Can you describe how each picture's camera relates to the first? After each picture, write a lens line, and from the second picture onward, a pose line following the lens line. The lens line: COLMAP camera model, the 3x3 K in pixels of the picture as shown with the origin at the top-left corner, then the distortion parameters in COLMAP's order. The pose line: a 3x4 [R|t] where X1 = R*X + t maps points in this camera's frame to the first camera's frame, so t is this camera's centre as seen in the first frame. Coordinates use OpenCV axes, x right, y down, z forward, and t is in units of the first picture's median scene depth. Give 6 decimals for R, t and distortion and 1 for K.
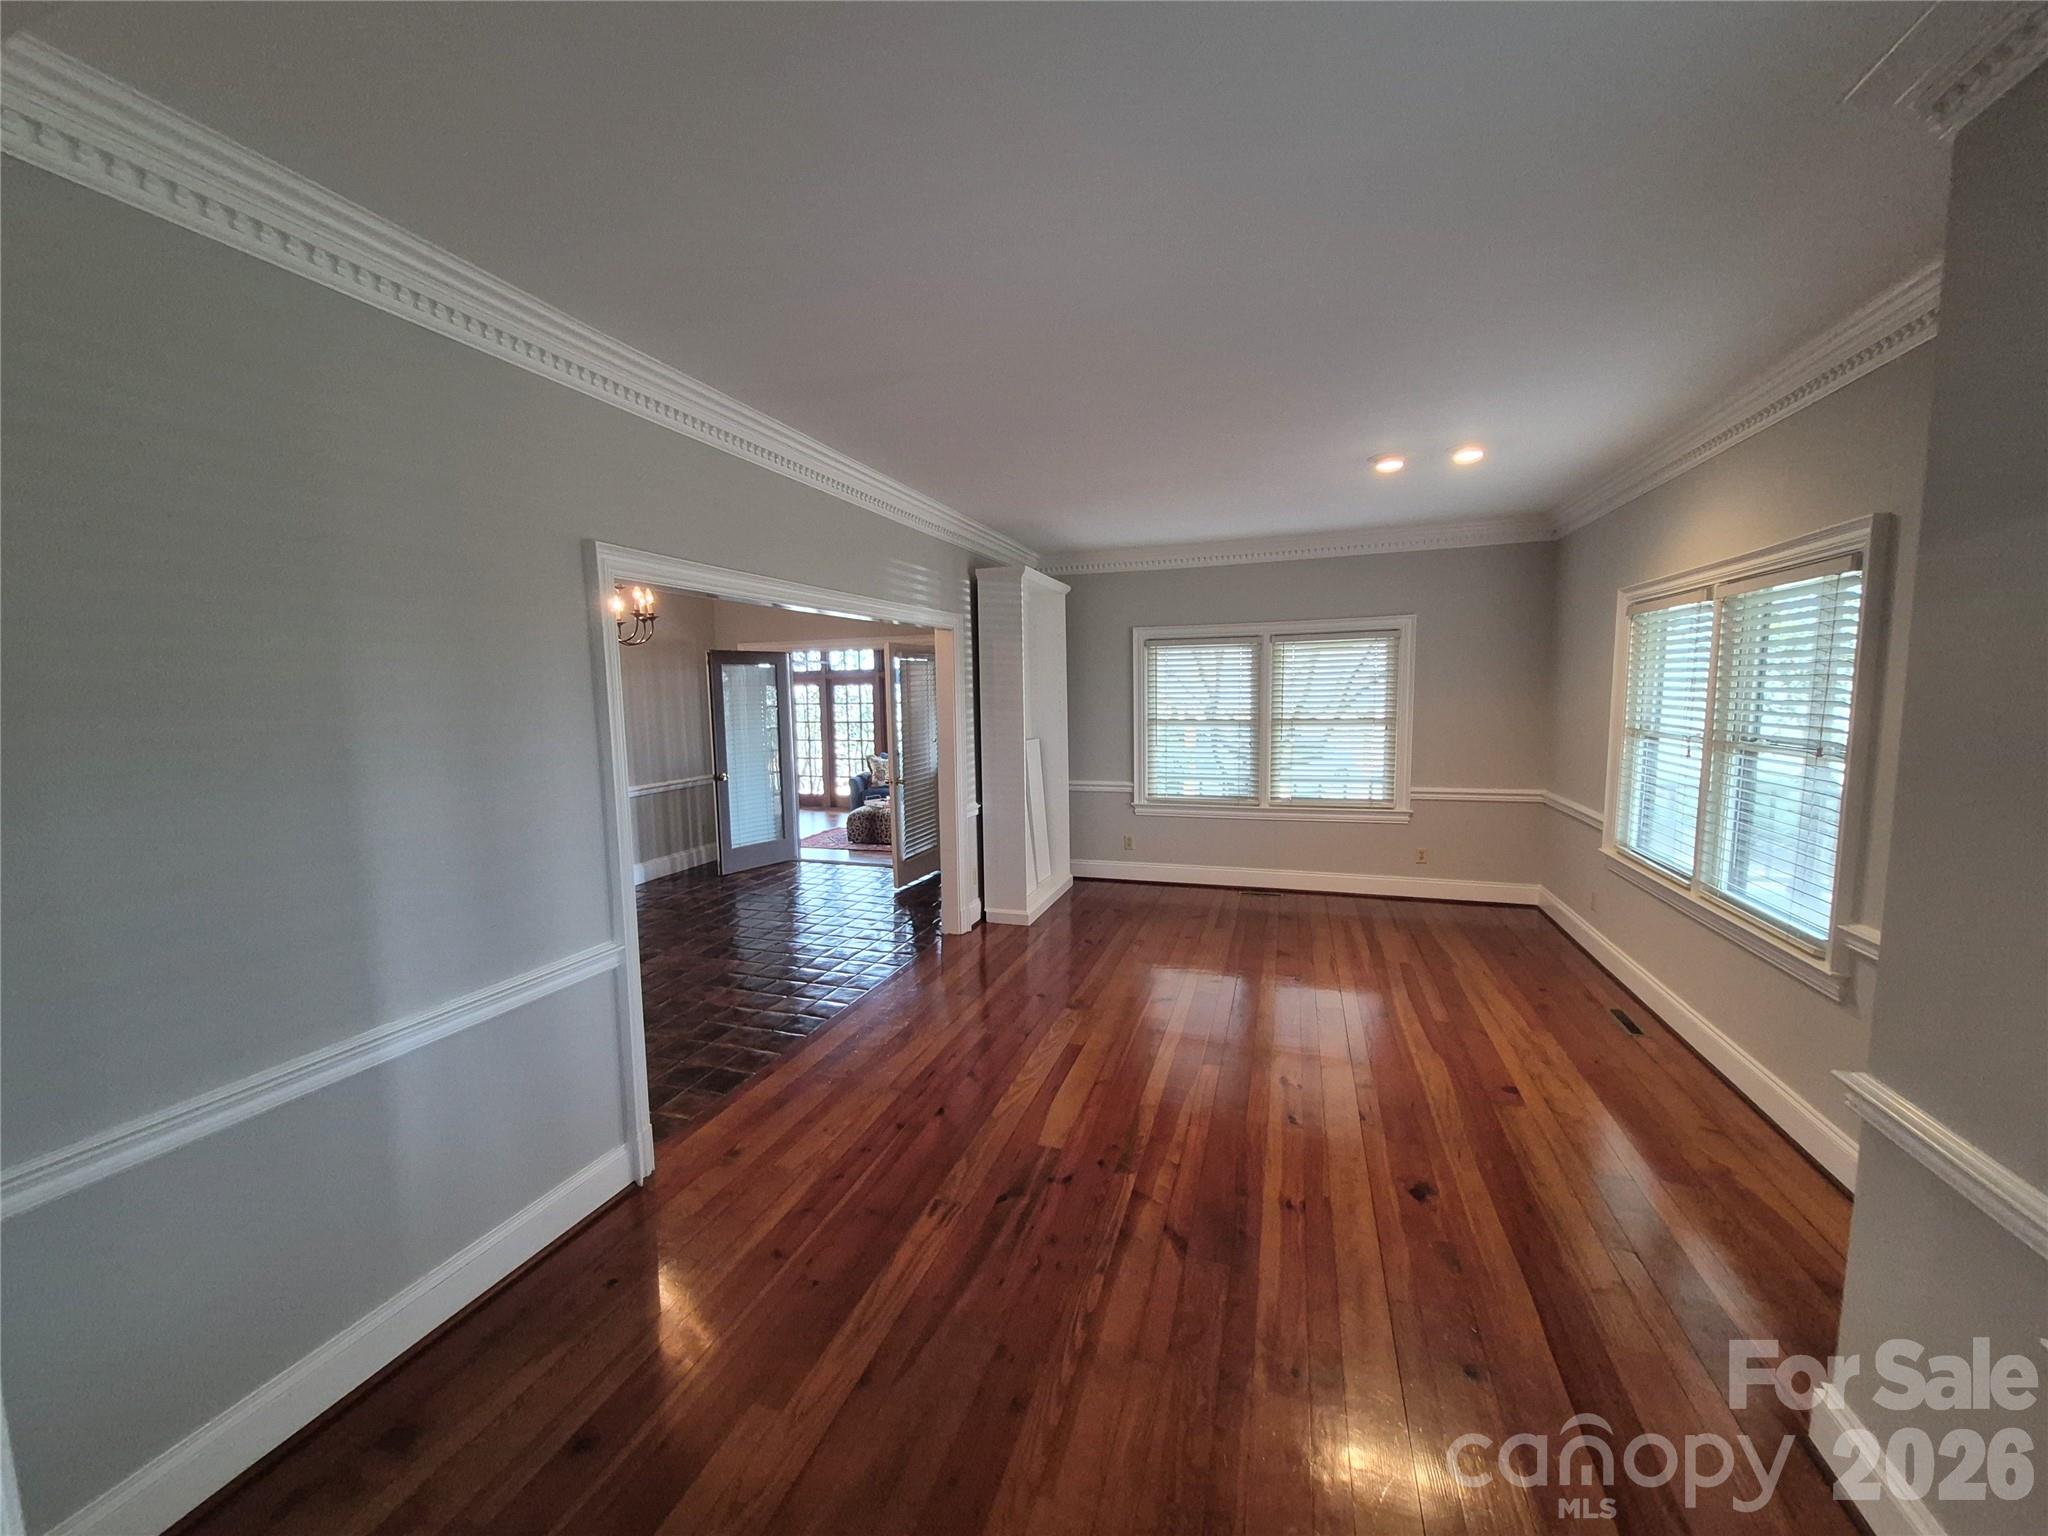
lens RADIAL K [[801.5, 0, 1013.8], [0, 801.5, 770.9], [0, 0, 1]] dist [-0.001499, -0.000122]
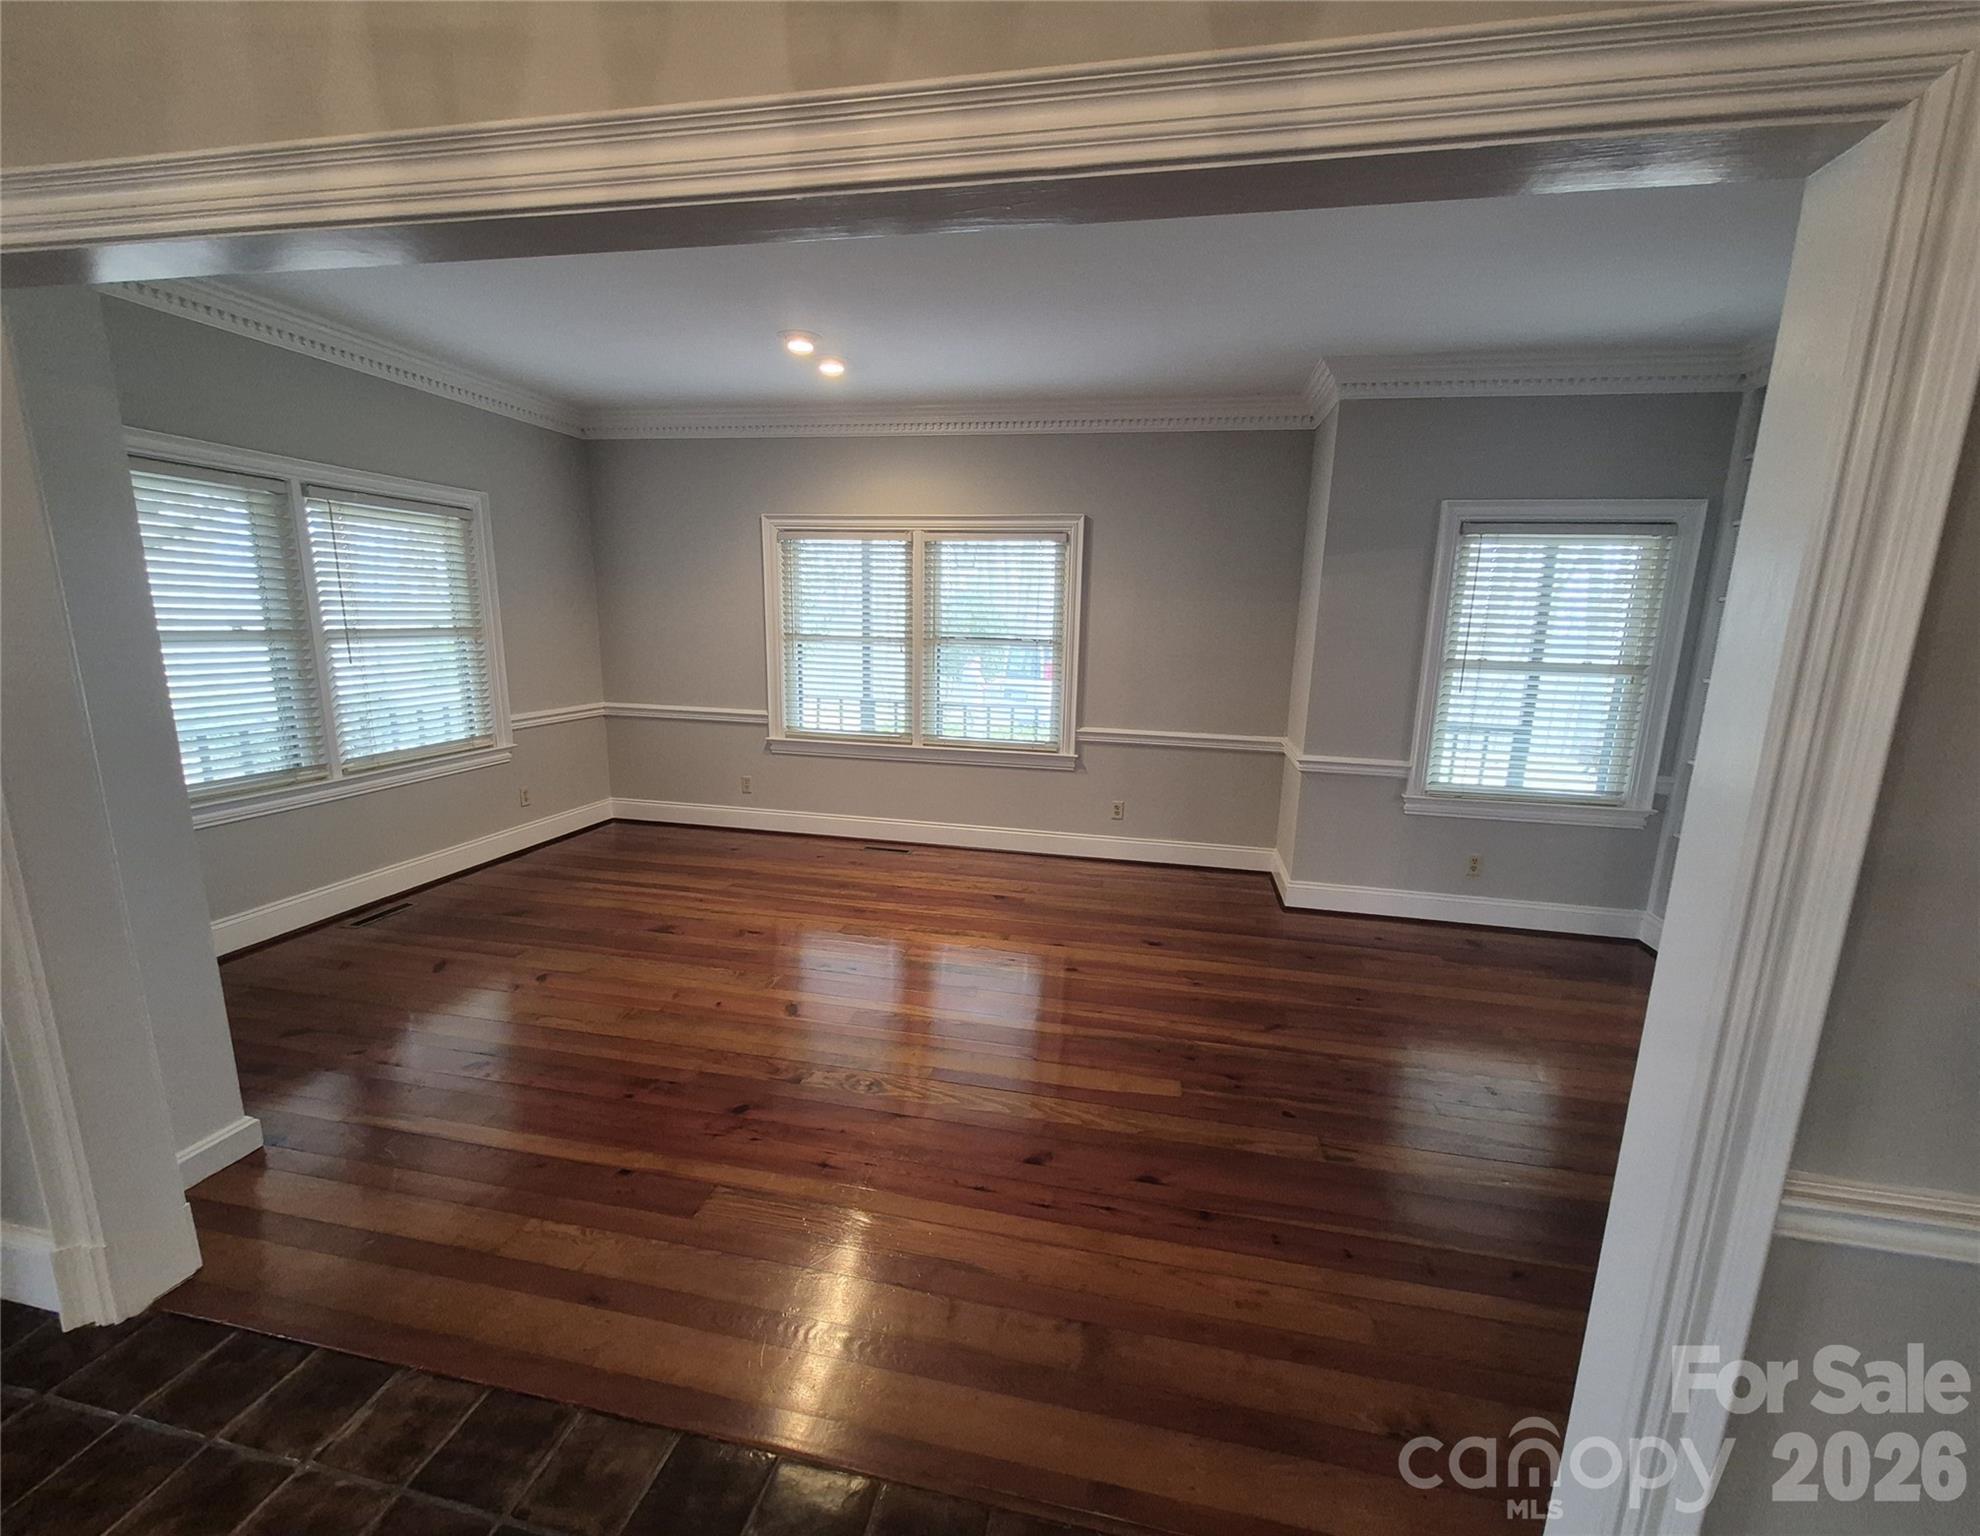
lens RADIAL K [[790.9, 0, 998.7], [0, 790.9, 773.0], [0, 0, 1]] dist [0.003082, 0.000038]
pose [[-0.151845, -0.184240, 0.971081, -0.360610], [0.065308, 0.978457, 0.195851, -0.045247], [-0.986244, 0.093158, -0.136541, 0.618794]]
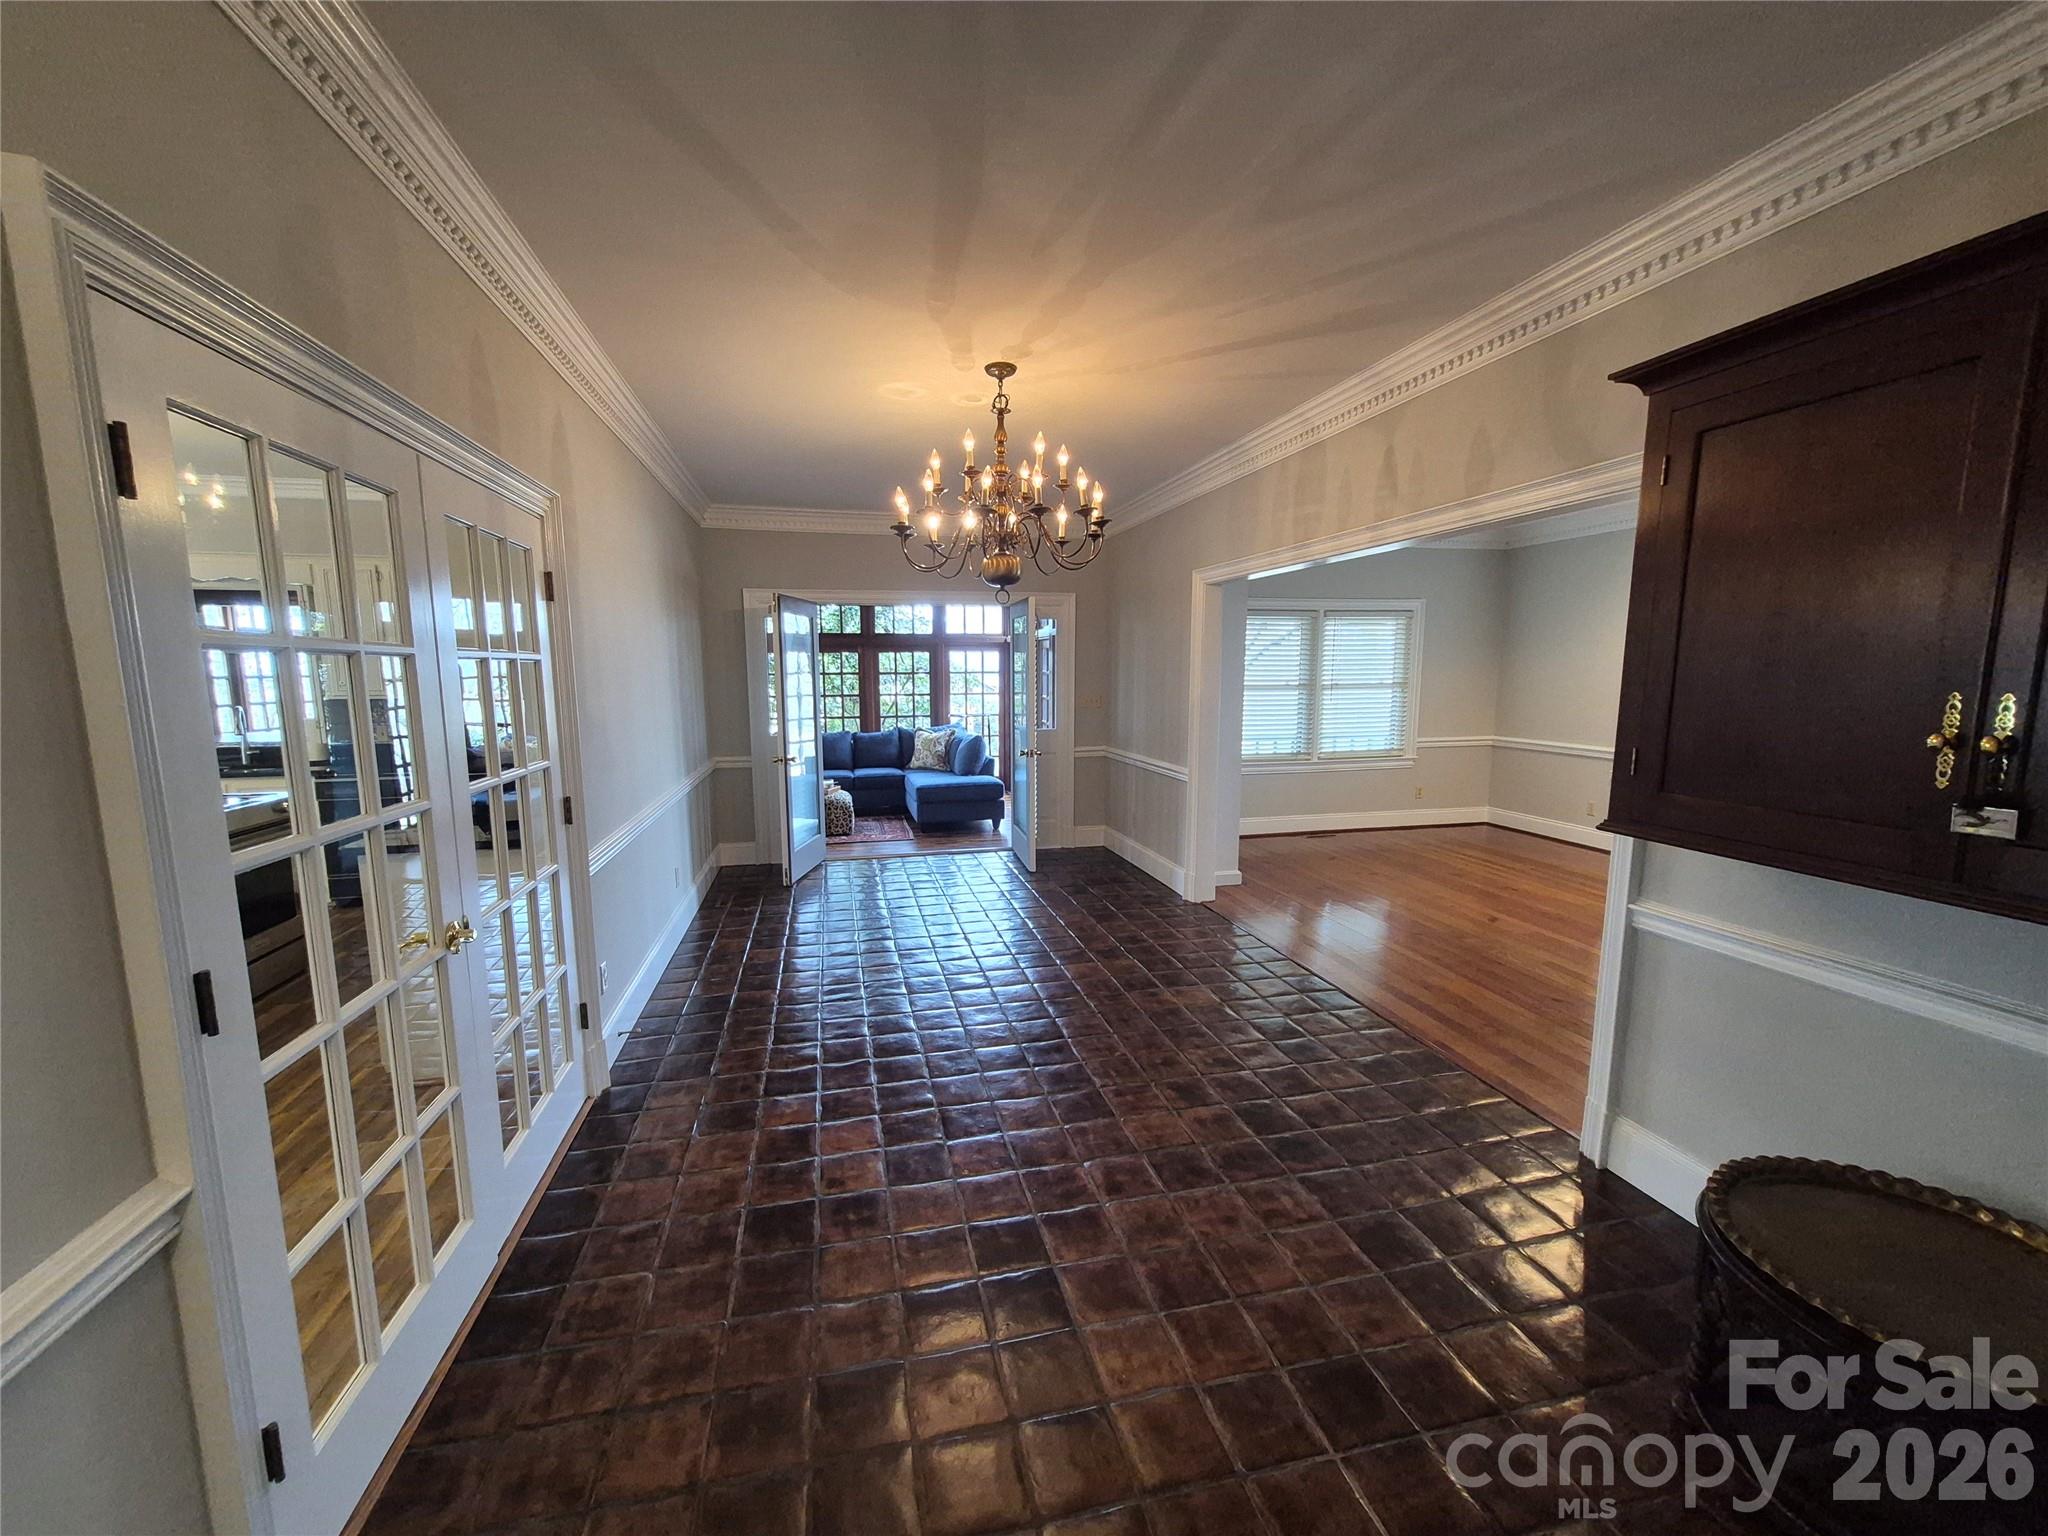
lens RADIAL K [[801.5, 0, 1008.8], [0, 801.5, 780.4], [0, 0, 1]] dist [-0.001499, -0.000122]
pose [[0.848453, -0.071959, 0.524356, -0.704496], [0.047557, 0.997072, 0.059880, -0.018278], [-0.527129, -0.025868, 0.849391, 0.262859]]
